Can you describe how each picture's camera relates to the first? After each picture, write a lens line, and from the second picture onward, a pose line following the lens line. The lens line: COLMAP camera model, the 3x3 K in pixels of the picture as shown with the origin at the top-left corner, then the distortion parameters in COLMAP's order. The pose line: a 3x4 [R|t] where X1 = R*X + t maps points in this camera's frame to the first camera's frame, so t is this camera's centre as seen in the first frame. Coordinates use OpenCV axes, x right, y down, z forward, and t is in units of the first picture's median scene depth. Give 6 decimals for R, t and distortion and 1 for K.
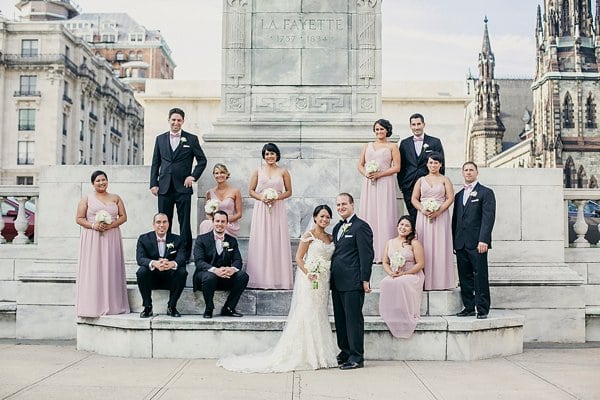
lens RADIAL K [[851.8, 0, 300.0], [0, 851.8, 200.1], [0, 0, 1]] dist [-0.085414, -0.008952]
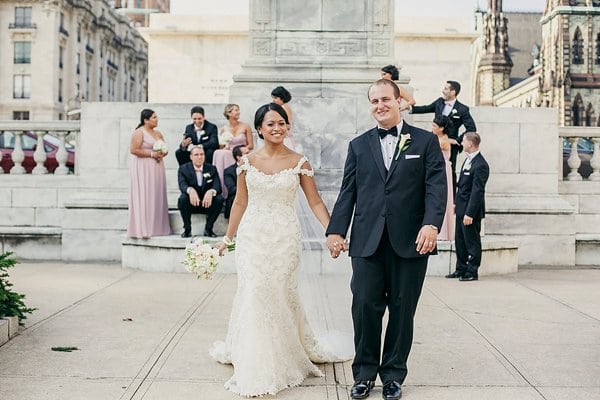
lens RADIAL K [[851.8, 0, 300.0], [0, 851.8, 200.1], [0, 0, 1]] dist [-0.085414, -0.008952]
pose [[0.999973, 0.005549, -0.004874, -0.020113], [-0.005165, 0.997127, 0.075577, 0.000533], [0.005280, -0.075549, 0.997128, -0.111732]]
